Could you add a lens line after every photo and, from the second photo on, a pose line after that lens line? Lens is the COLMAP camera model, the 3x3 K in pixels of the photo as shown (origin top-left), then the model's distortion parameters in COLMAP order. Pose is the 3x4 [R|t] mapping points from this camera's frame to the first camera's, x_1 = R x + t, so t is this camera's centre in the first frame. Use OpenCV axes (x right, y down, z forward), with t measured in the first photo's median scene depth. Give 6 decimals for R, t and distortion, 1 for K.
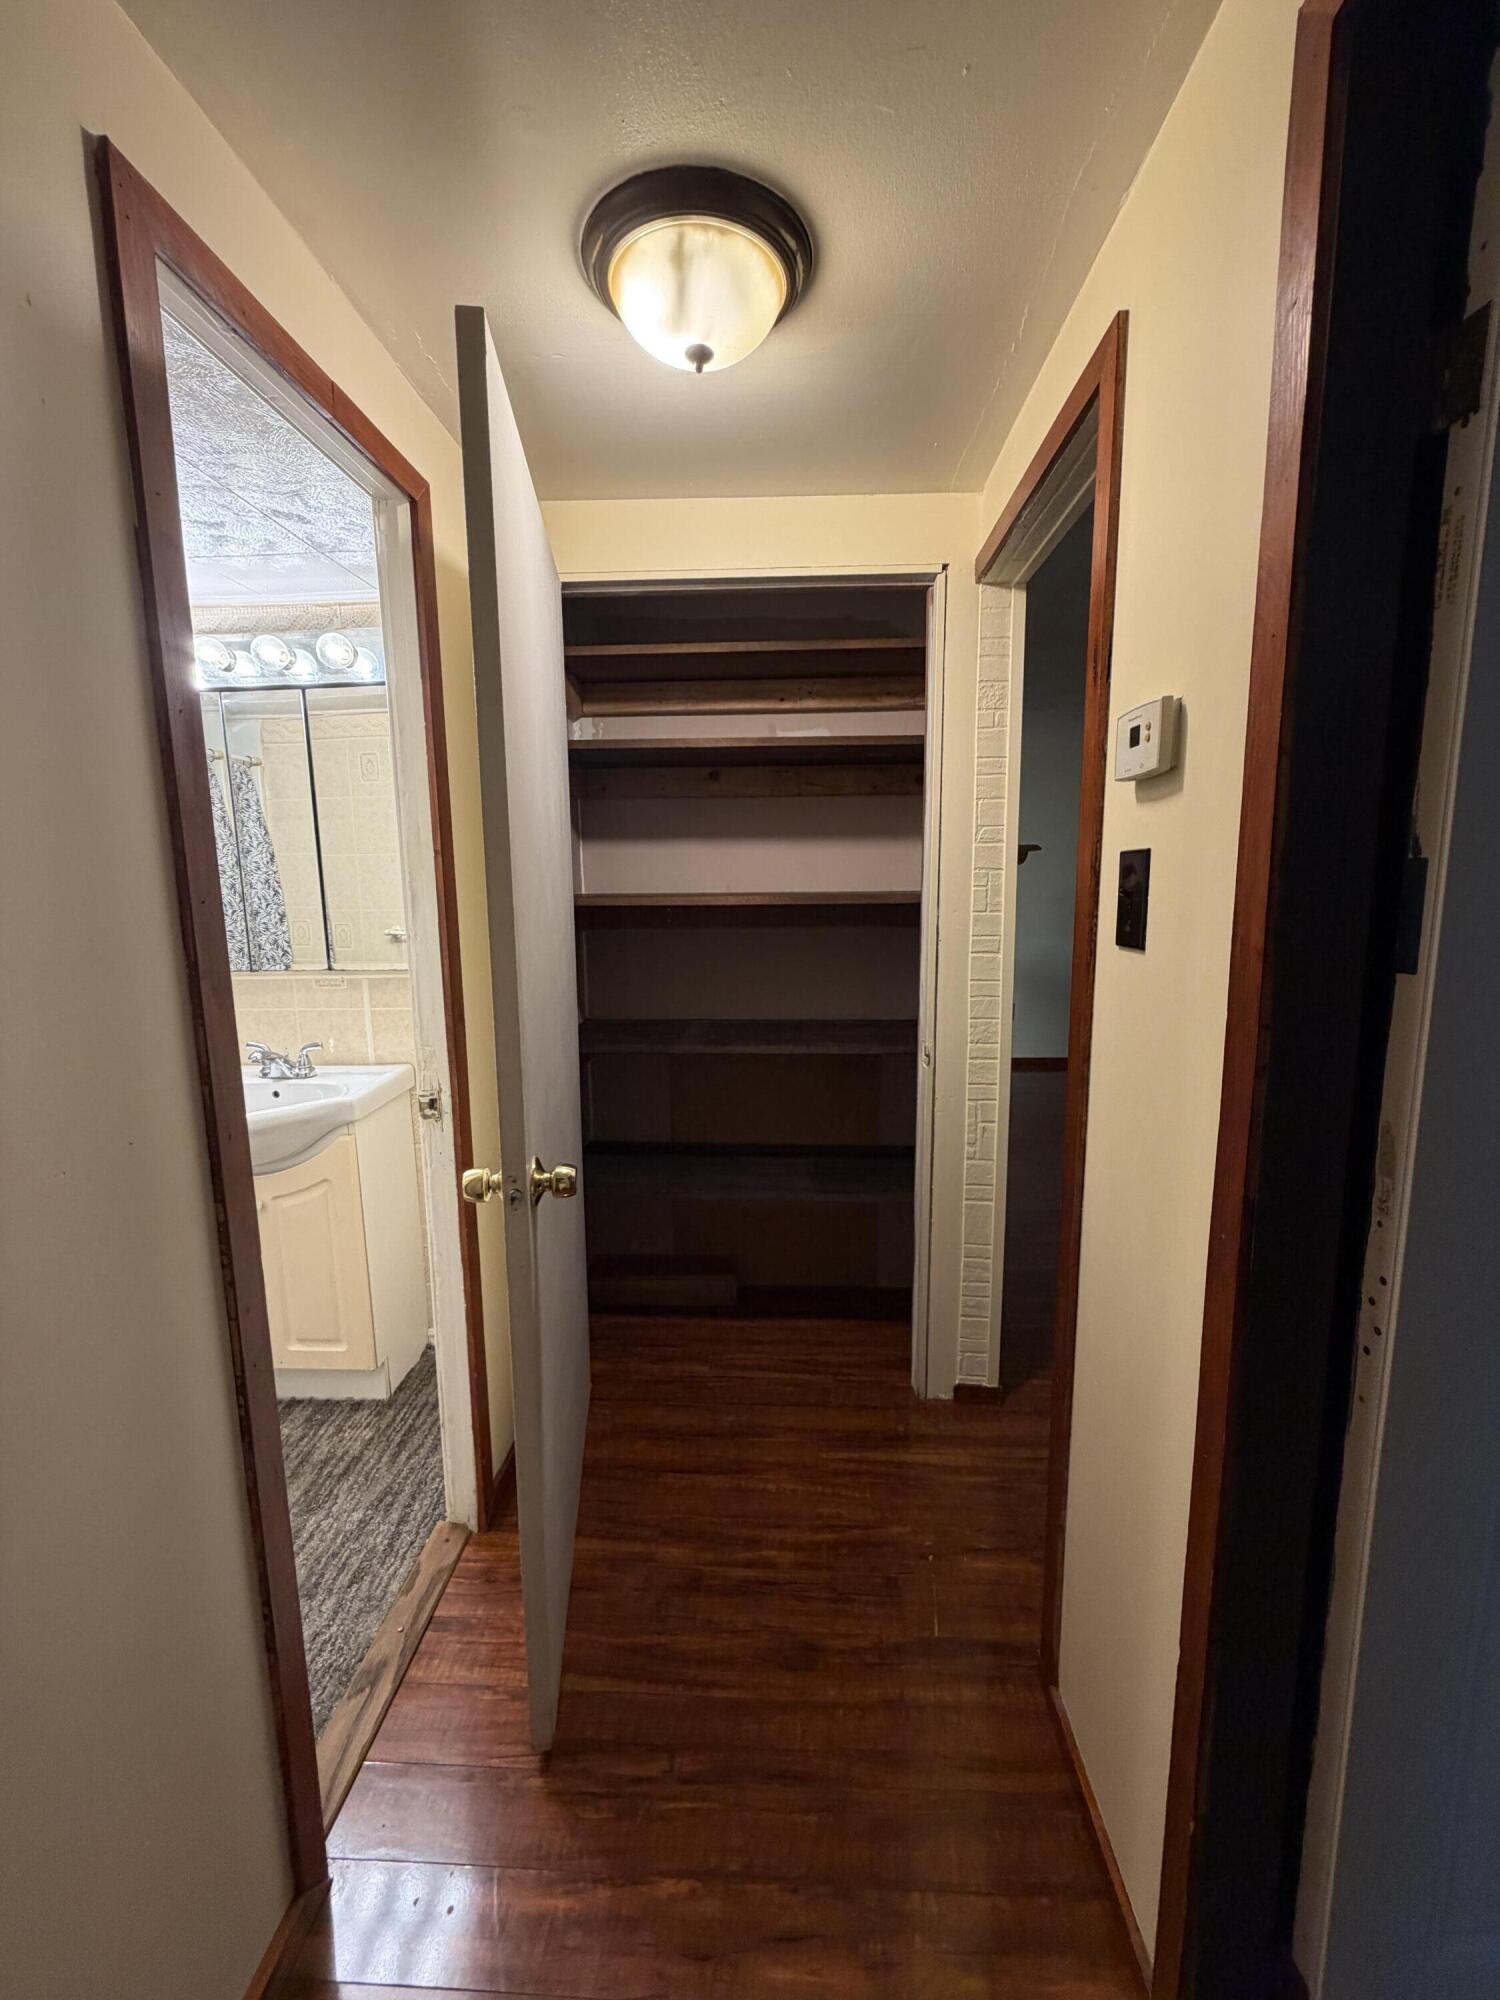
lens RADIAL K [[797.1, 0, 748.5], [0, 797.1, 993.2], [0, 0, 1]] dist [0.009711, -0.005271]
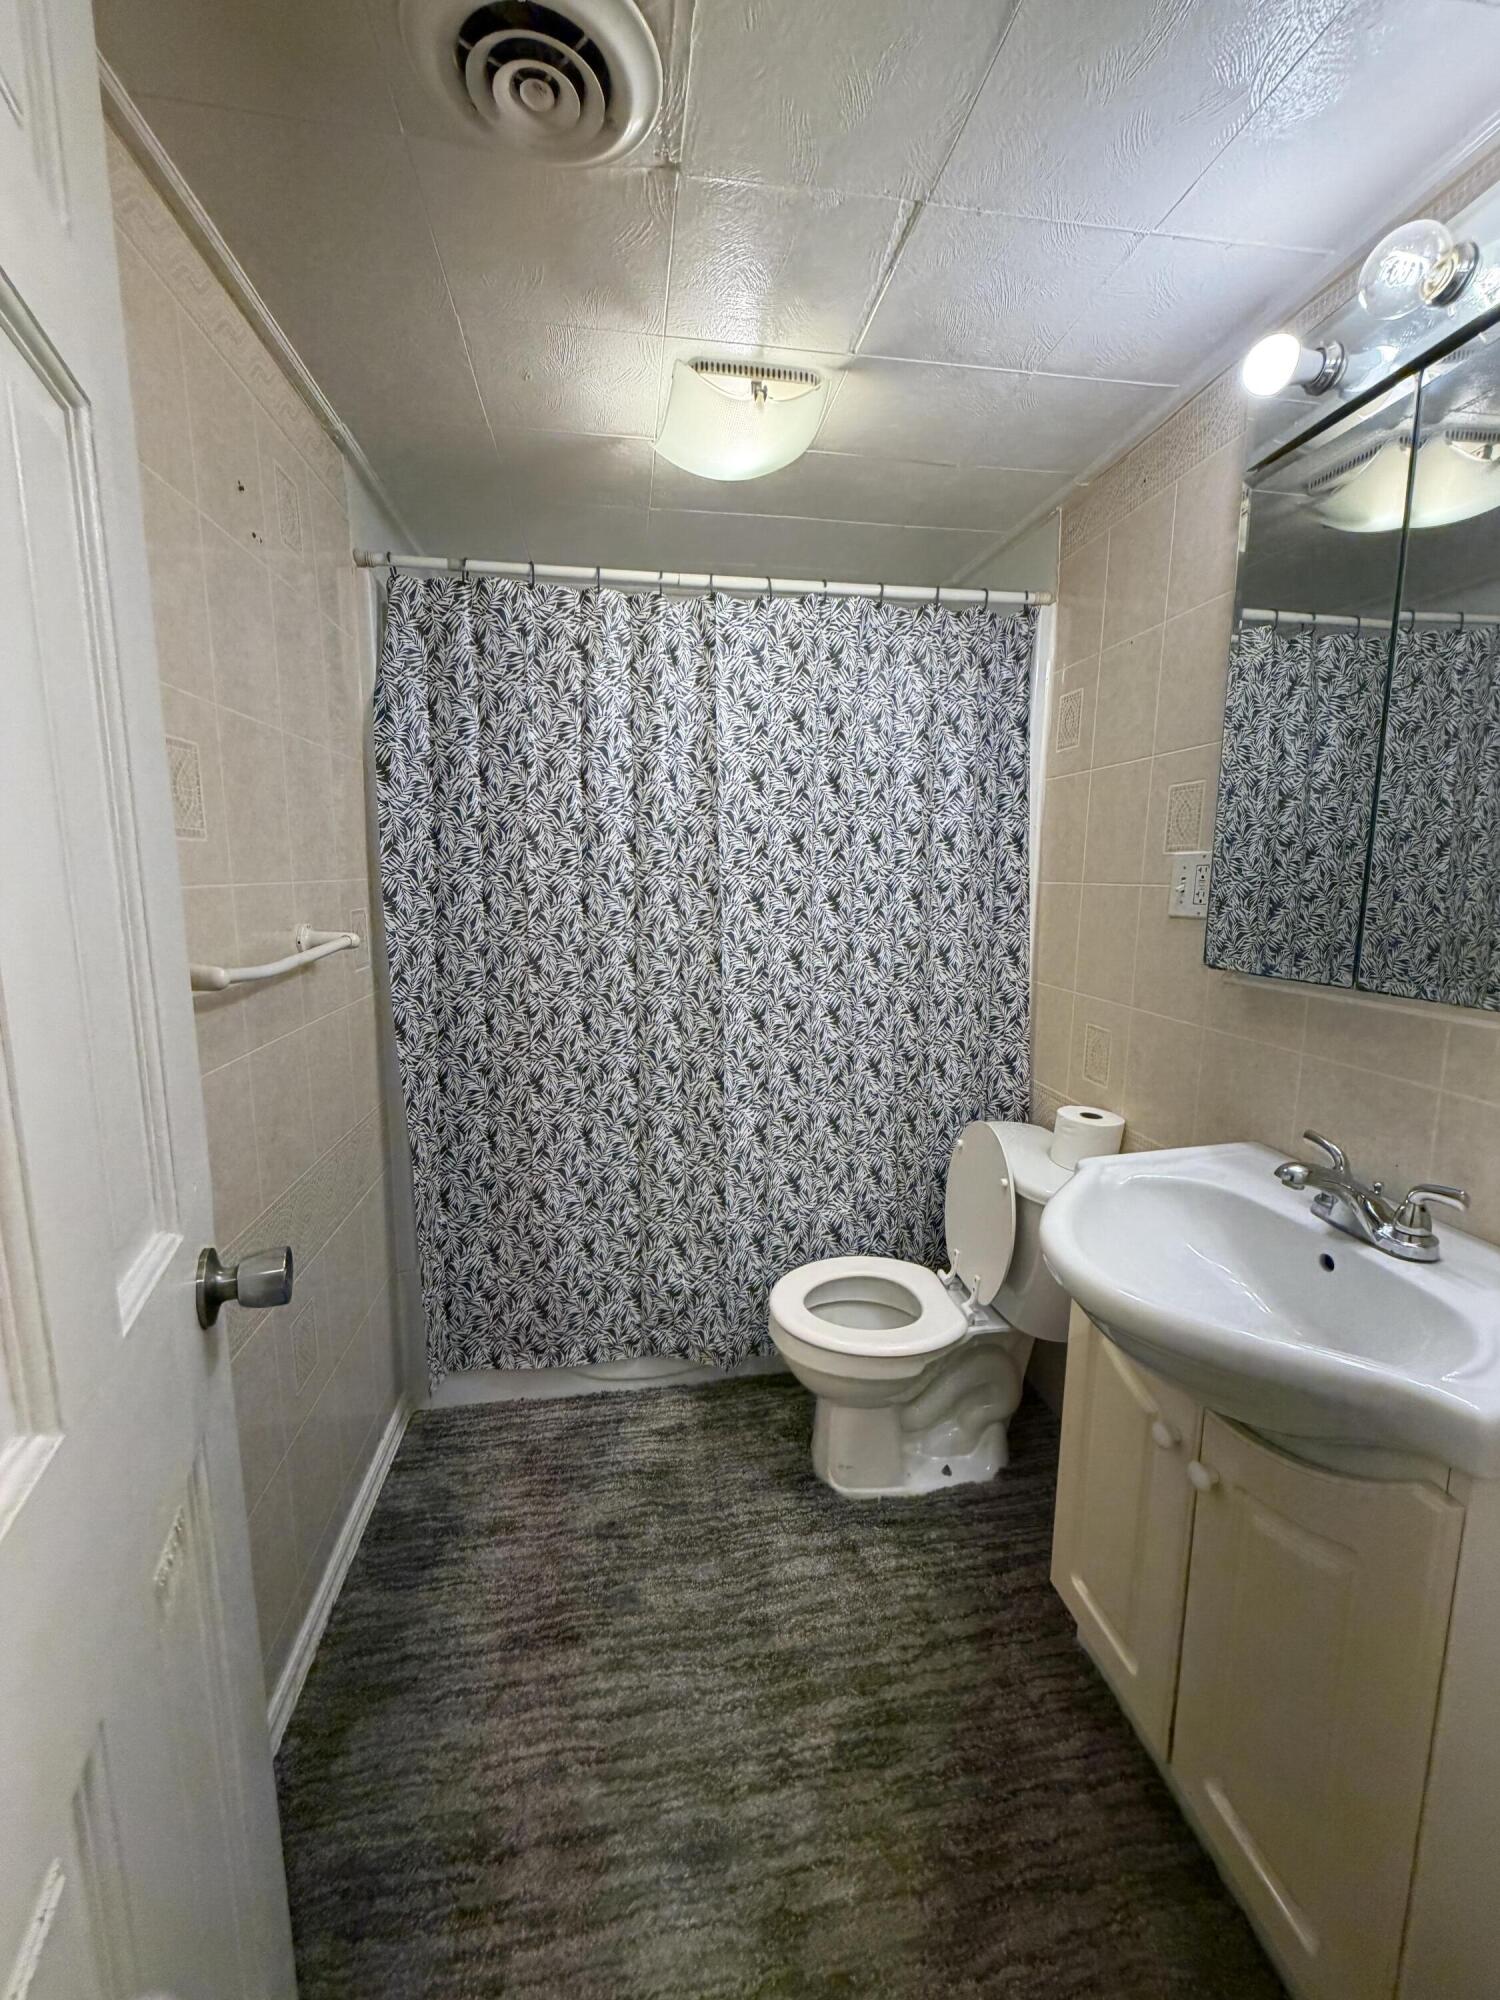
lens RADIAL K [[797.1, 0, 748.5], [0, 797.1, 993.2], [0, 0, 1]] dist [0.009711, -0.005271]
pose [[0.207318, 0.161066, -0.964923, -0.250523], [-0.143309, 0.980713, 0.132911, -0.039010], [0.967720, 0.110727, 0.226401, 0.576088]]
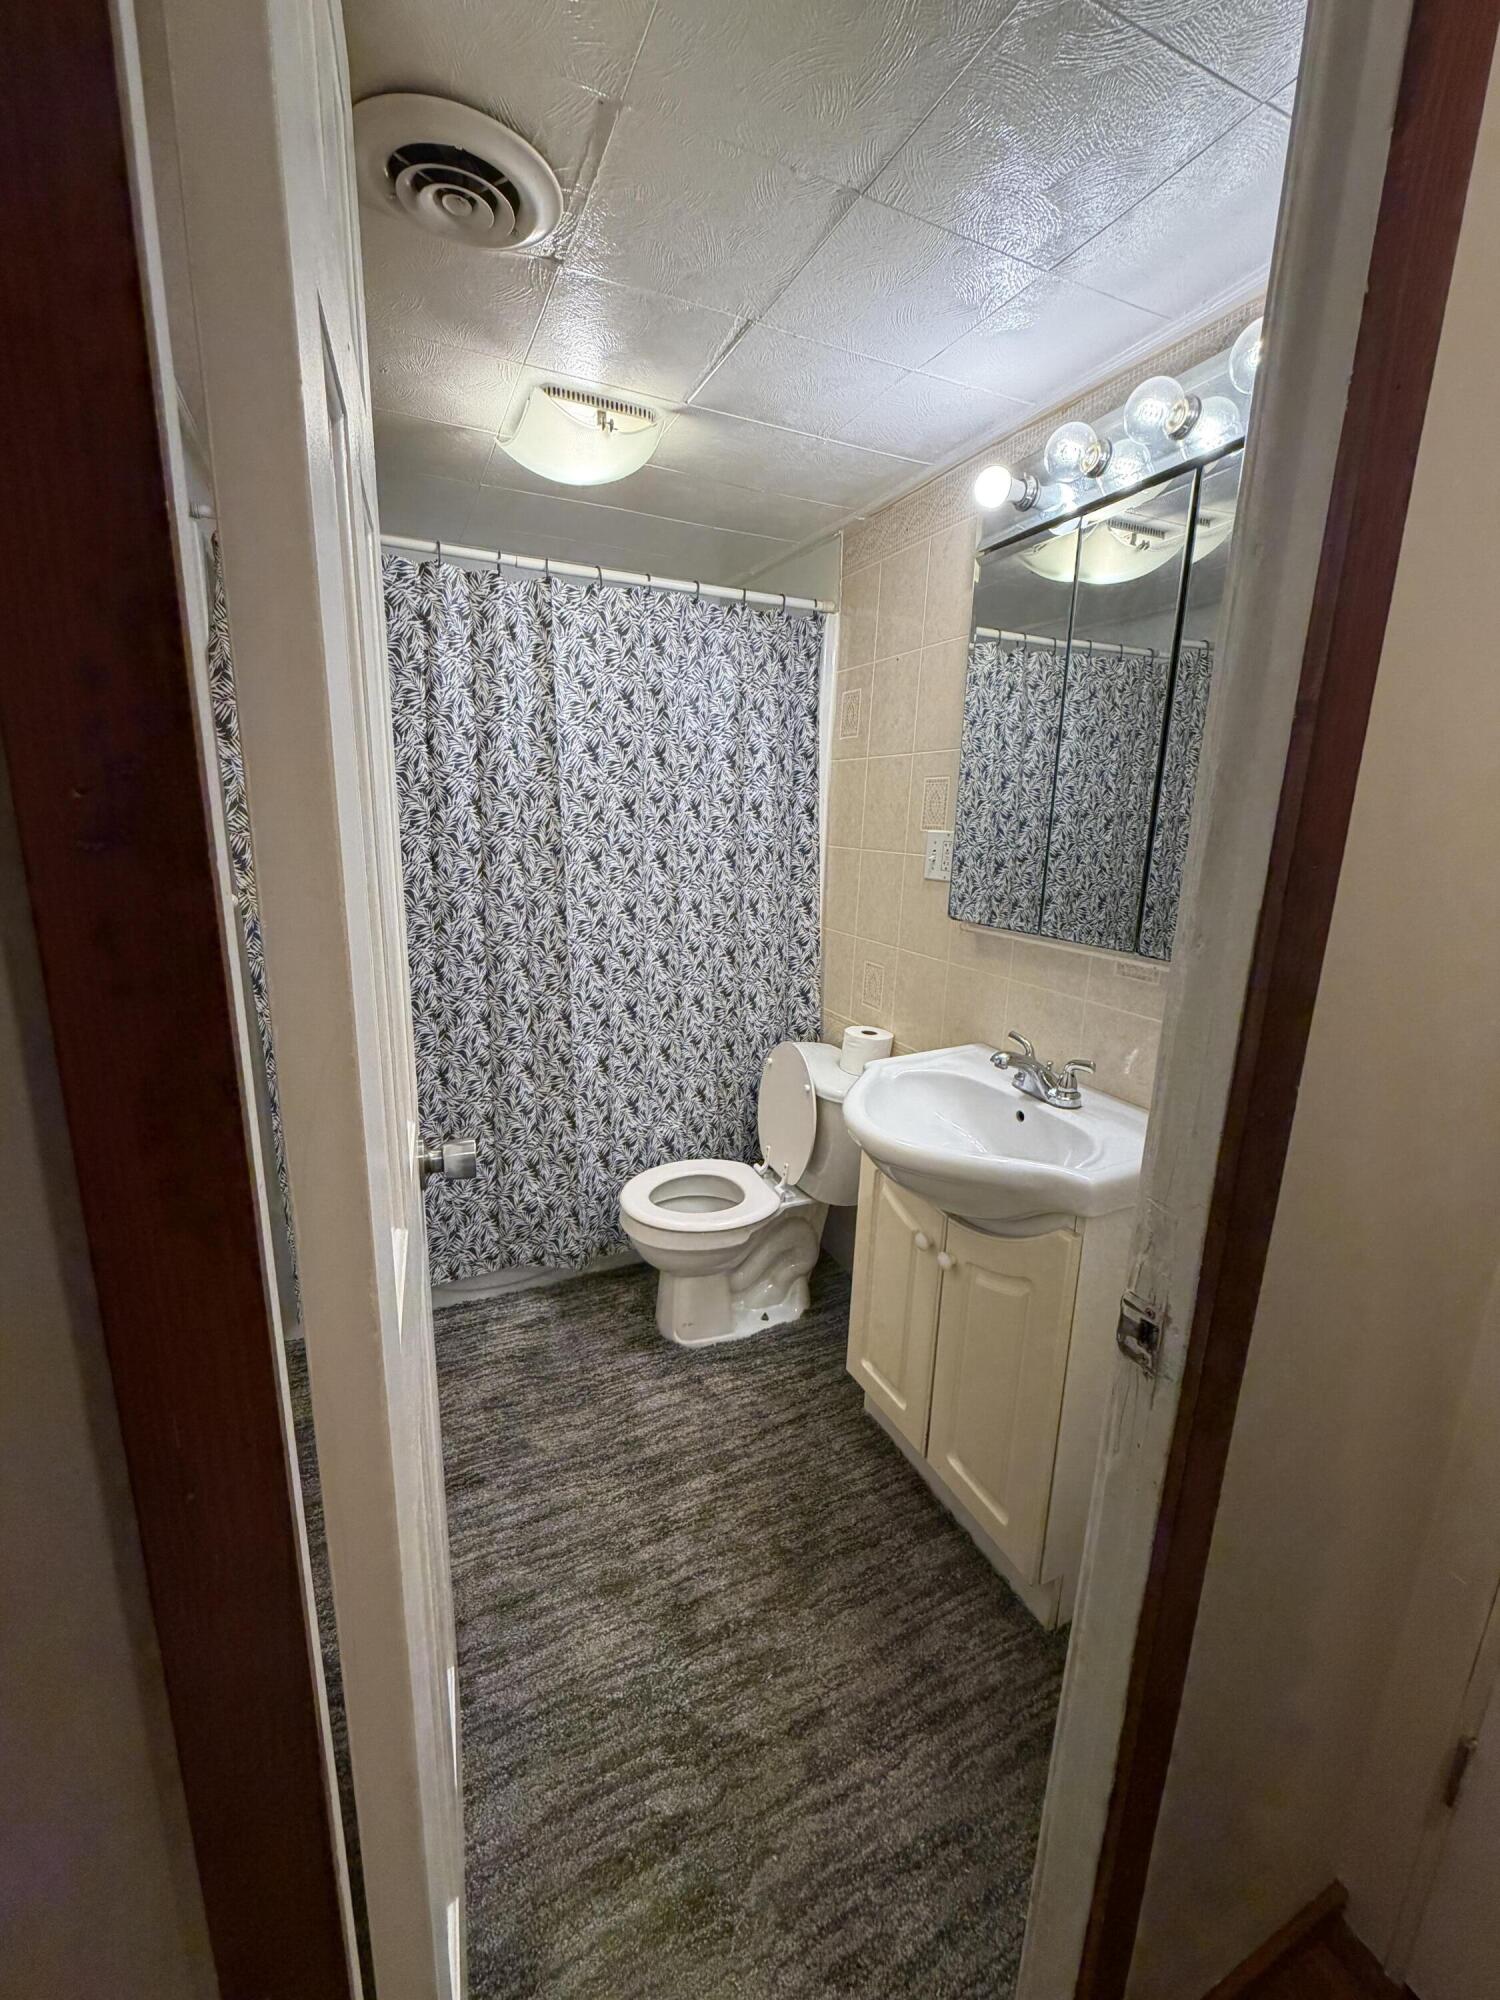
lens RADIAL K [[797.1, 0, 748.5], [0, 797.1, 993.2], [0, 0, 1]] dist [0.009711, -0.005271]
pose [[0.464085, 0.219540, -0.858153, -0.131588], [-0.158167, 0.973768, 0.163582, -0.055133], [0.871555, 0.059815, 0.486636, 0.462682]]
